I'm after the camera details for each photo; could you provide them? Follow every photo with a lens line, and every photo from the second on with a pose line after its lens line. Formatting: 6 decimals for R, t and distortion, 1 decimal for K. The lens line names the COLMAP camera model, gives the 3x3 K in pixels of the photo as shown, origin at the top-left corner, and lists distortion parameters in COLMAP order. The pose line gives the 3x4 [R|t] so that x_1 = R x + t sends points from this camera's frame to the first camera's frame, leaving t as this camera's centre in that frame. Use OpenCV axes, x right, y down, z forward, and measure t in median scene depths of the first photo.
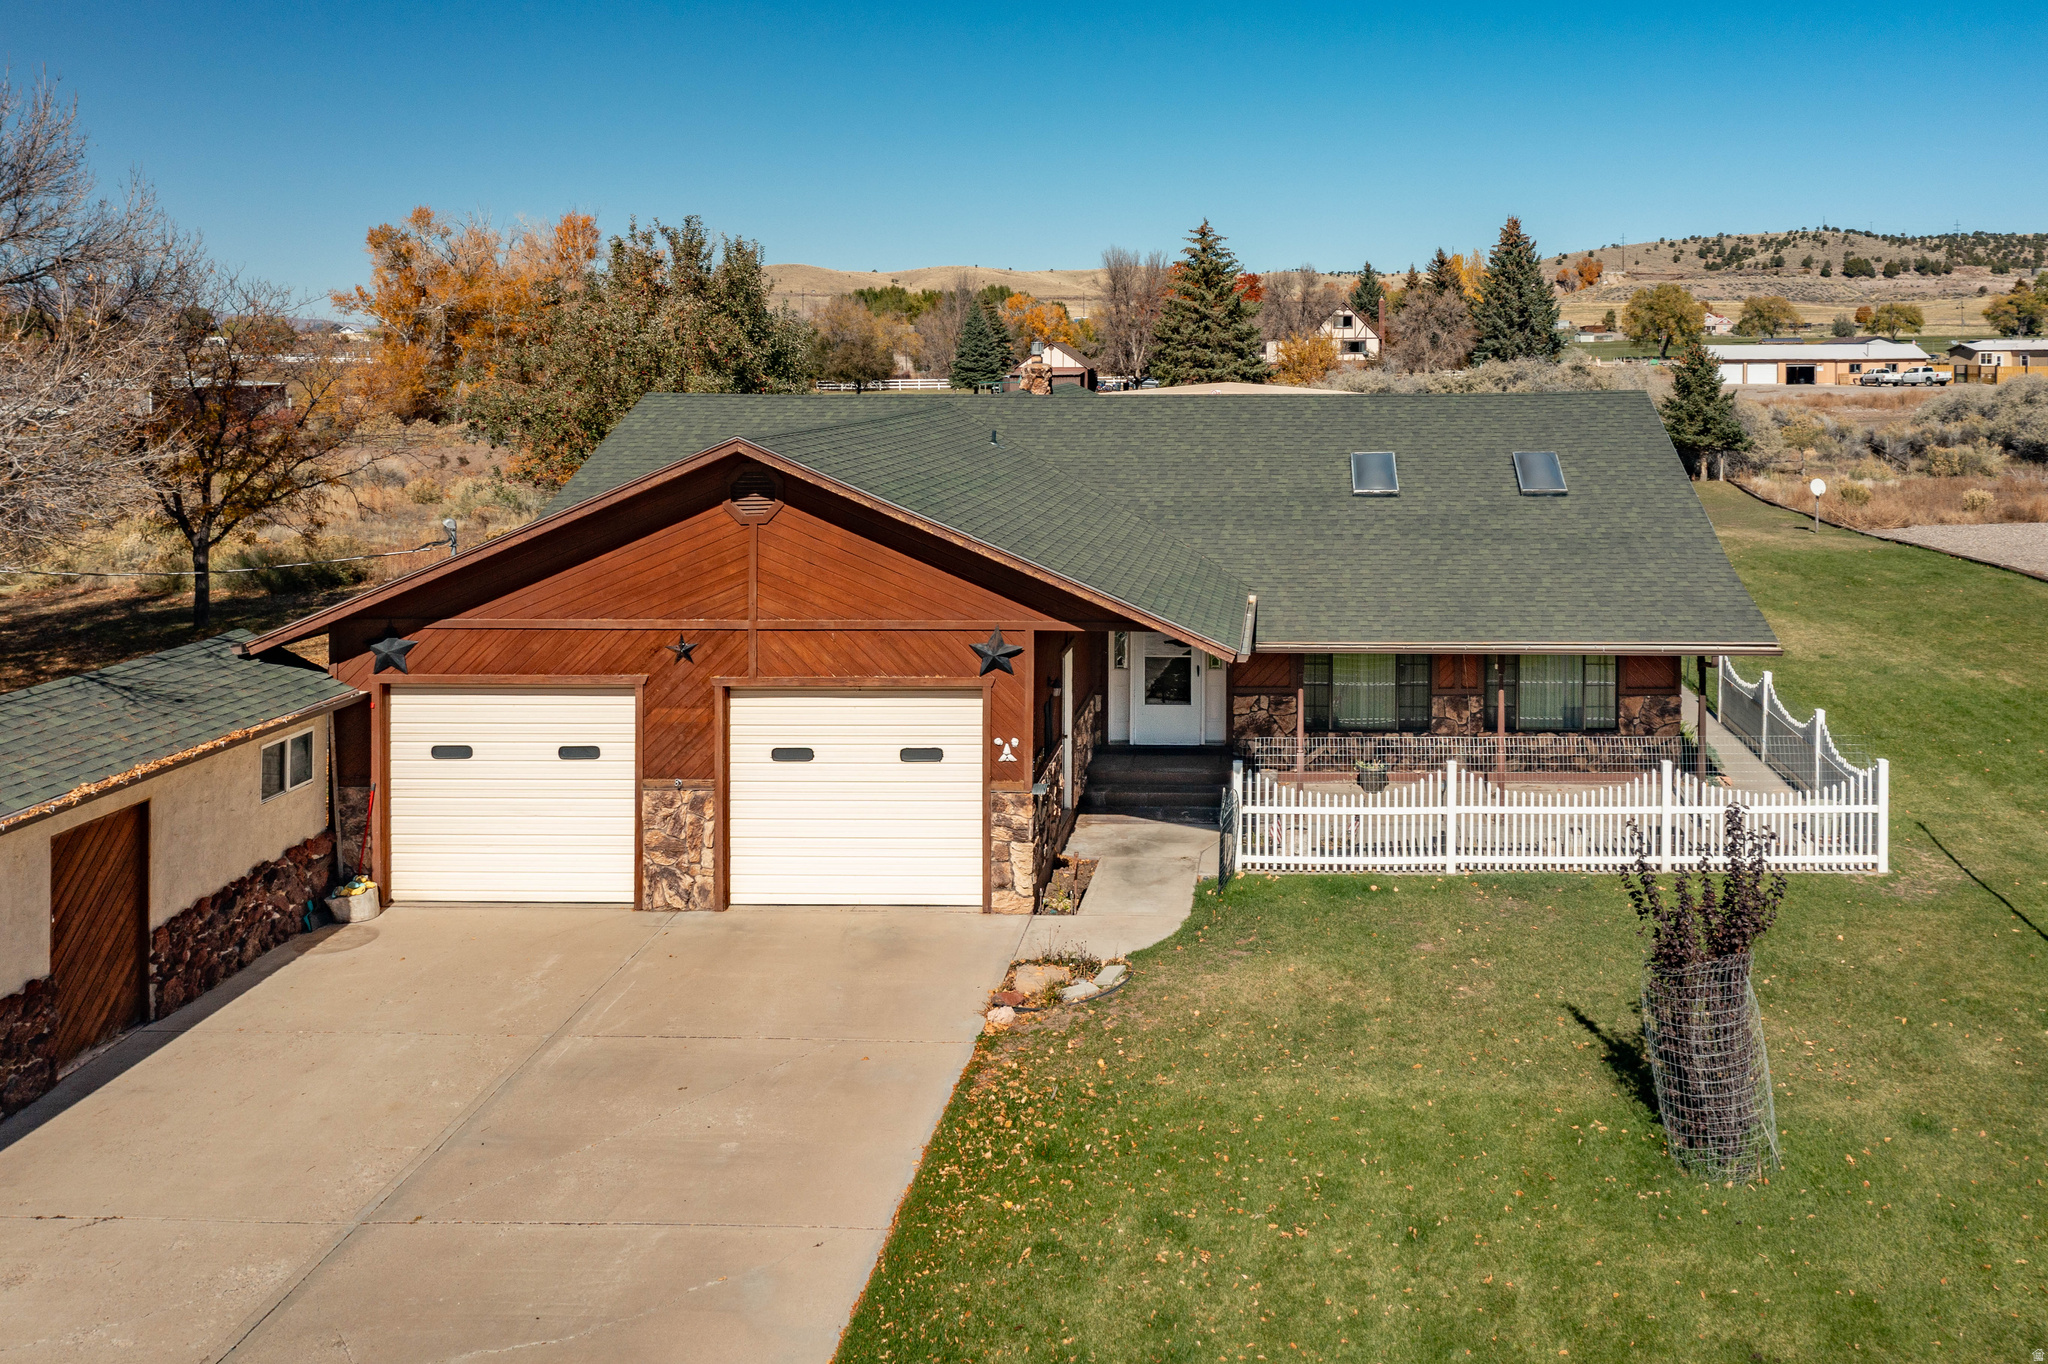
lens RADIAL K [[1664.5, 0, 1218.6], [0, 1664.5, 419.6], [0, 0, 1]] dist [-0.014413, 0.000427]
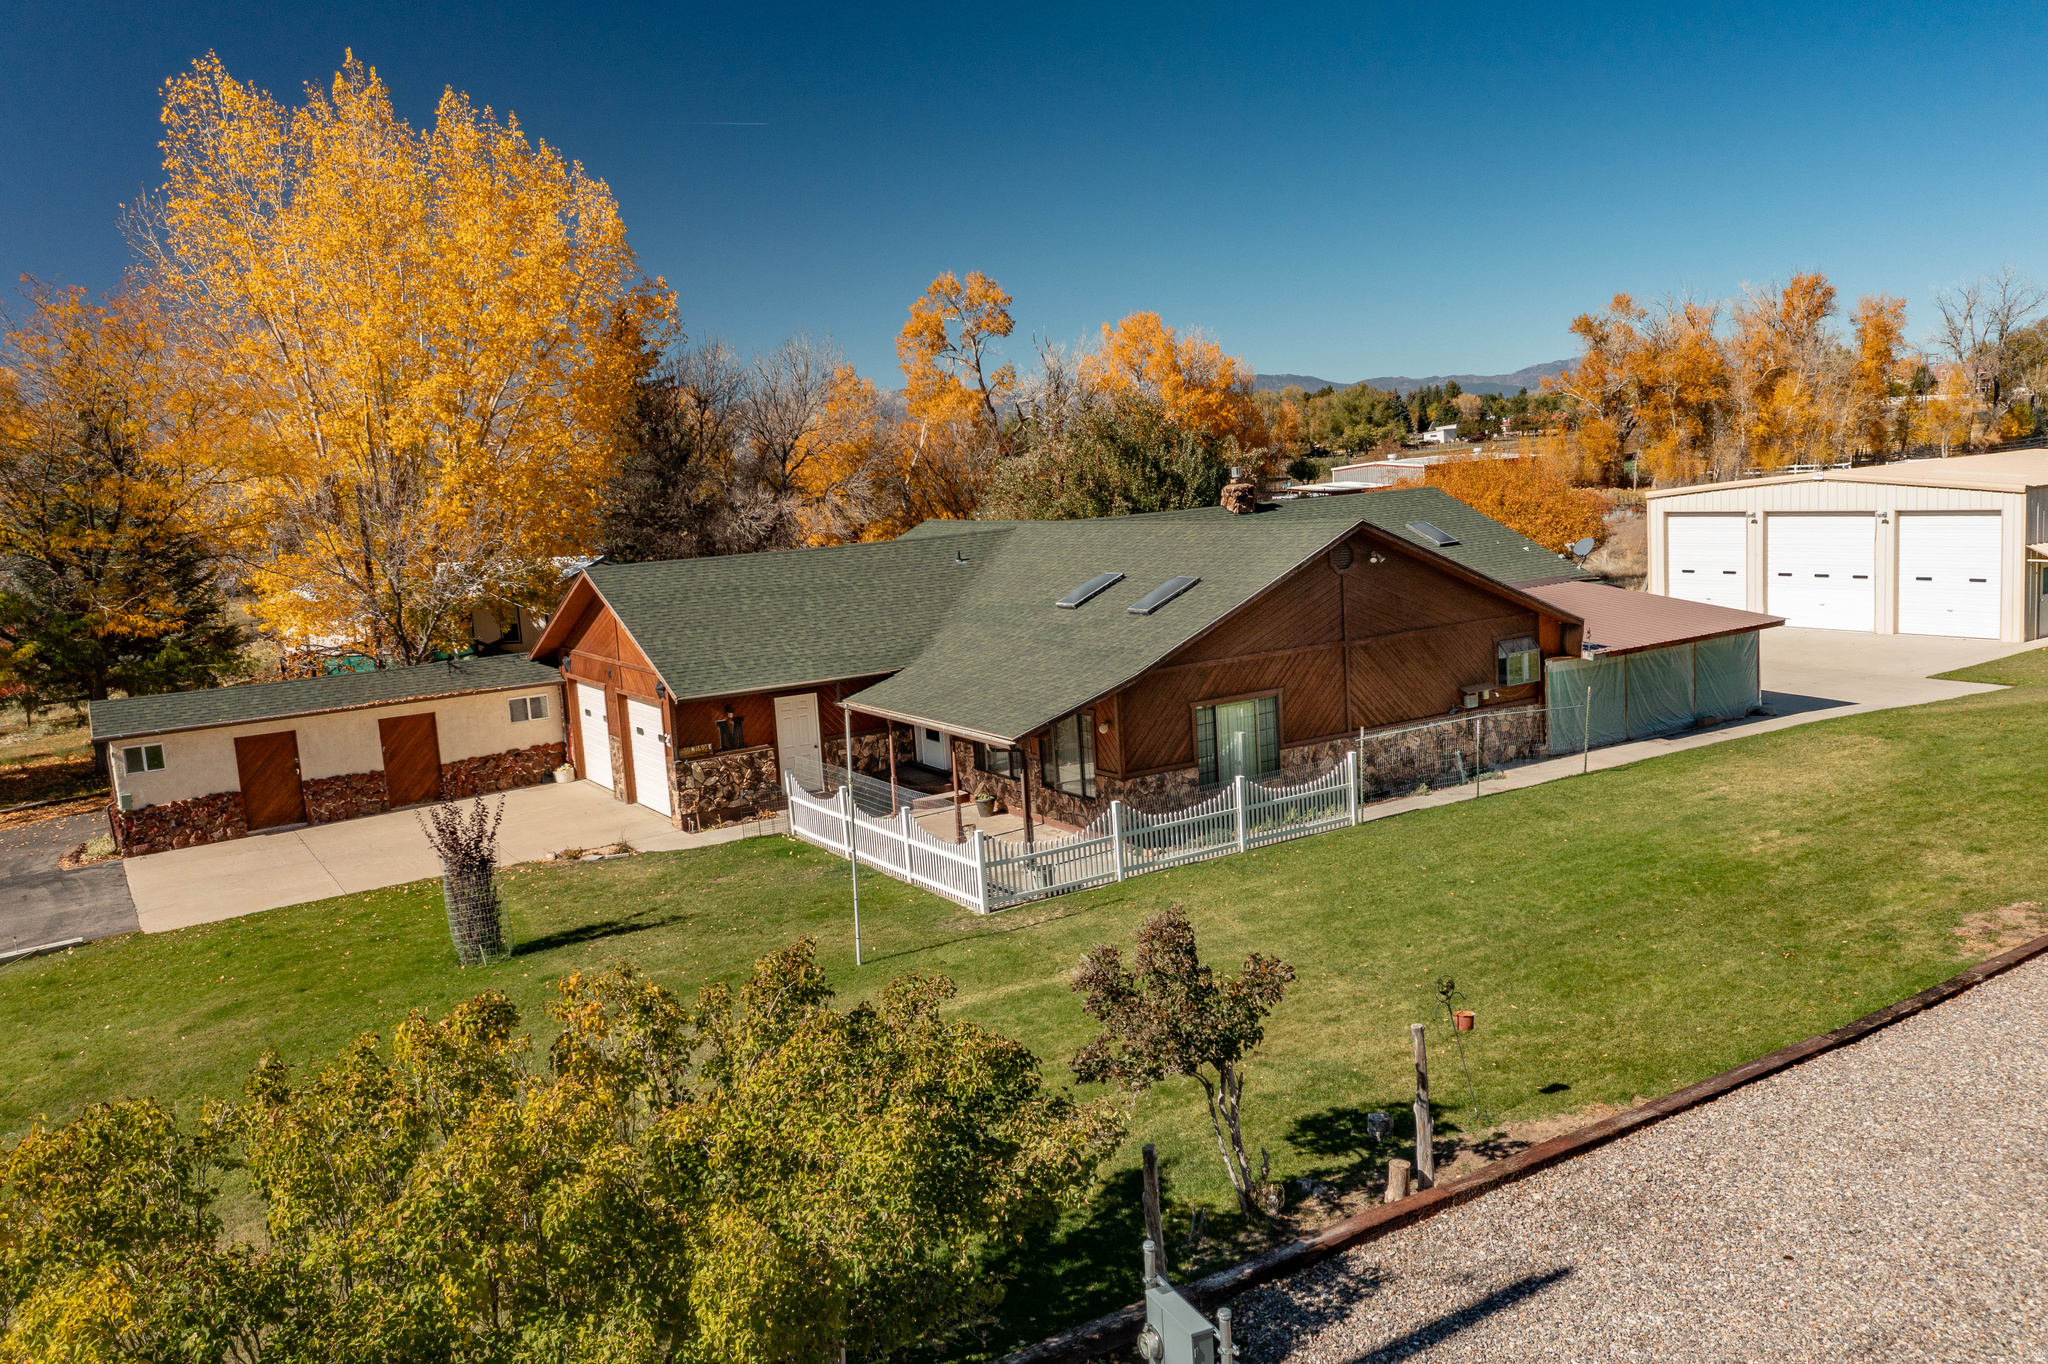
lens RADIAL K [[1602.7, 0, 992.2], [0, 1602.7, 584.9], [0, 0, 1]] dist [-0.015347, 0.007418]
pose [[0.536183, 0.031681, -0.843507, 0.179995], [0.033033, 0.997742, 0.058472, -0.007706], [0.843455, -0.059216, 0.533926, 0.041103]]
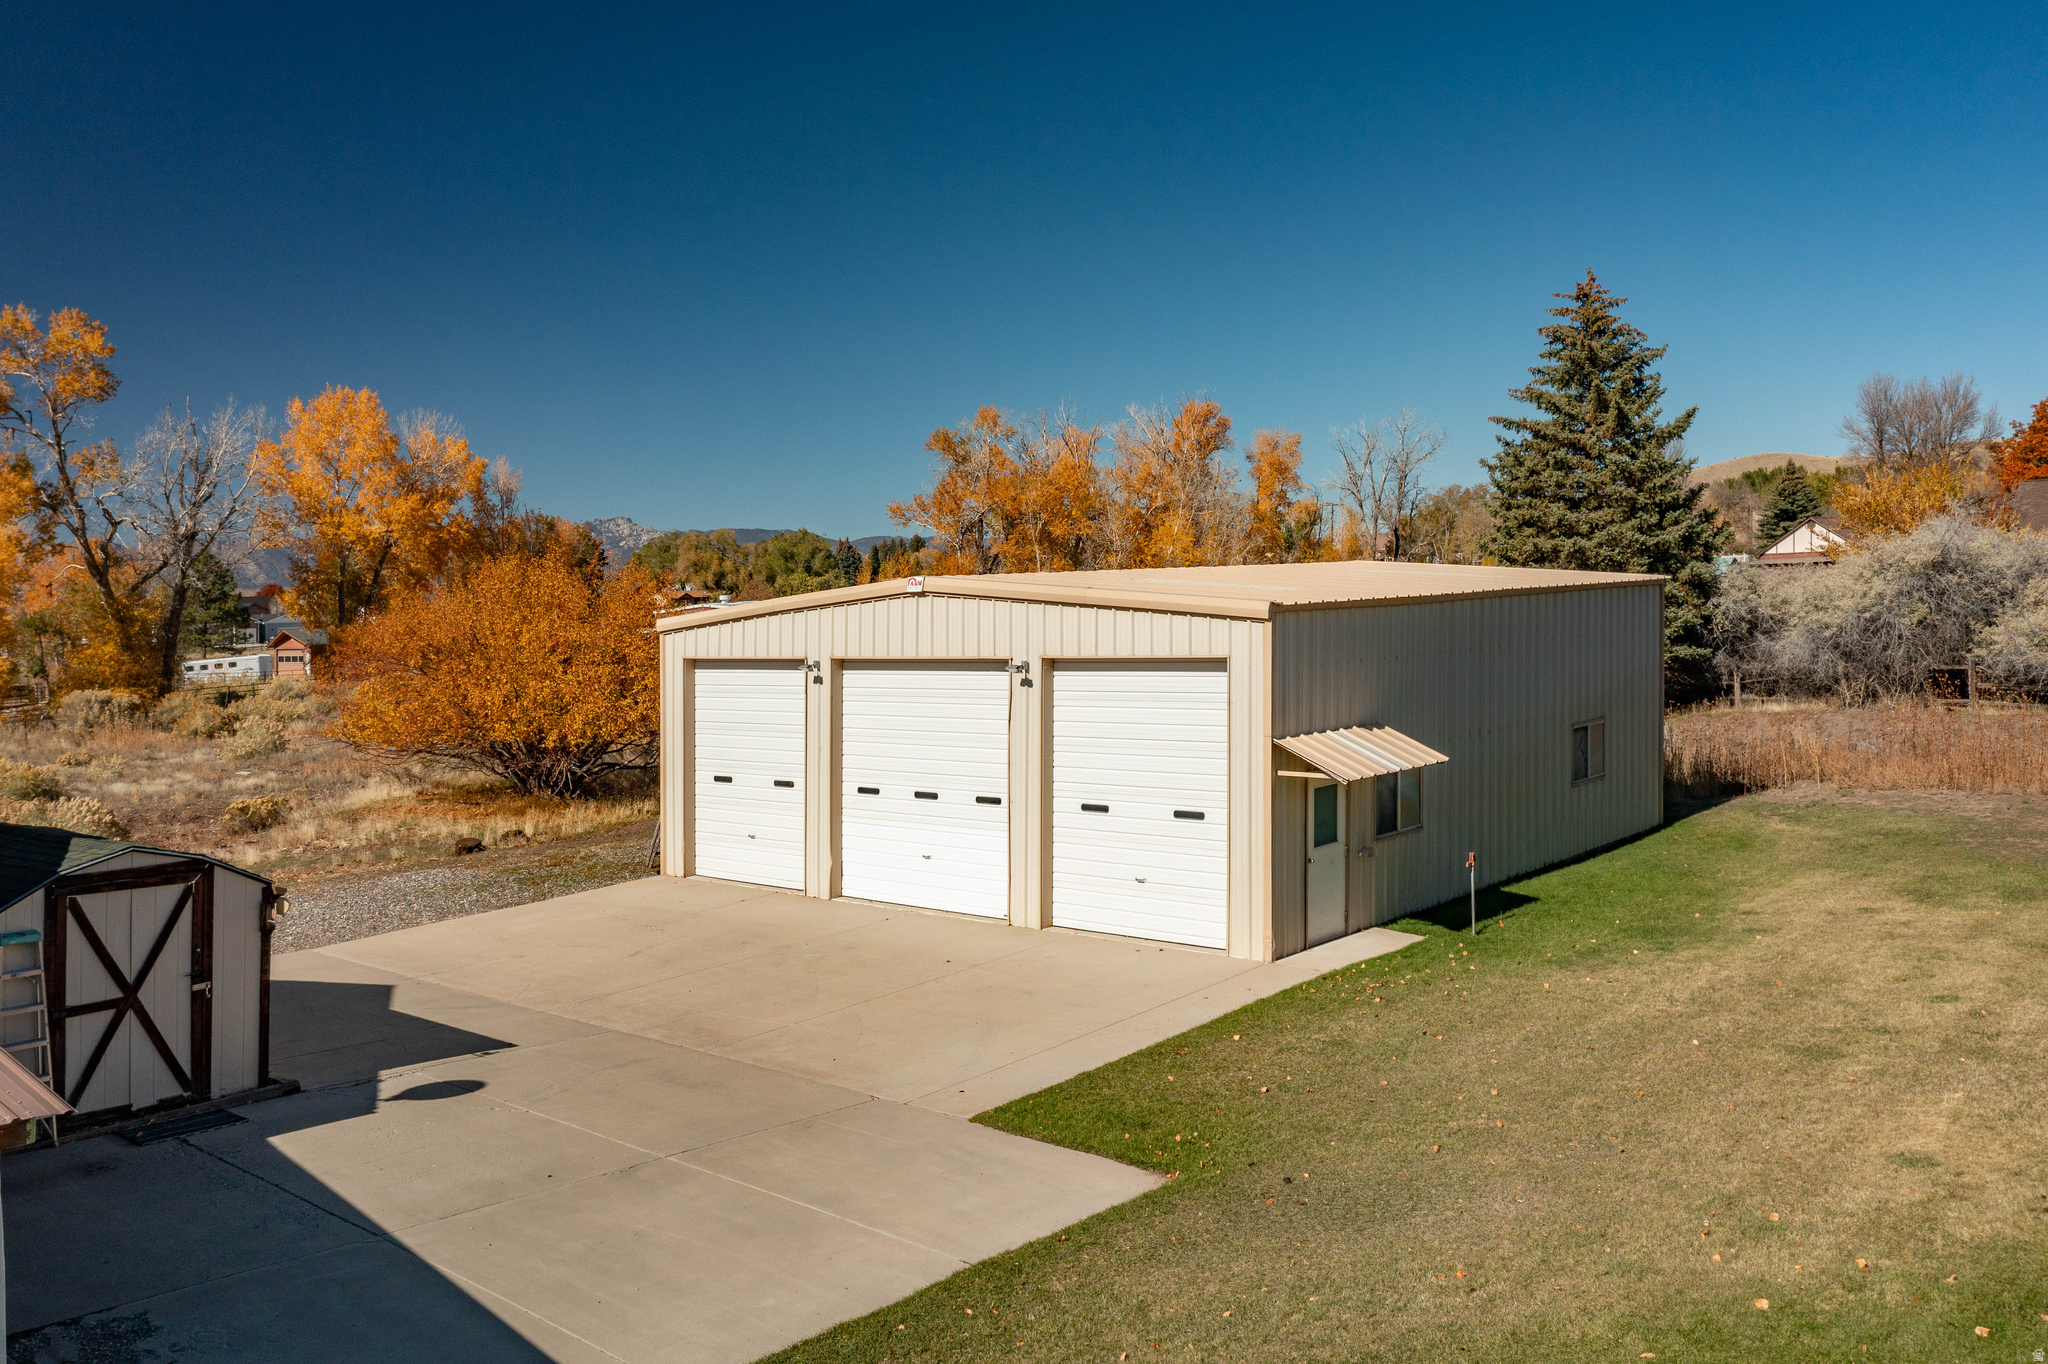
lens RADIAL K [[1702.6, 0, 997.9], [0, 1702.6, 592.5], [0, 0, 1]] dist [0.002271, 0.002475]
pose [[0.771313, -0.026401, -0.635908, 0.107126], [0.013525, 0.999594, -0.025095, -0.000430], [0.636312, 0.010755, 0.771357, 0.232146]]
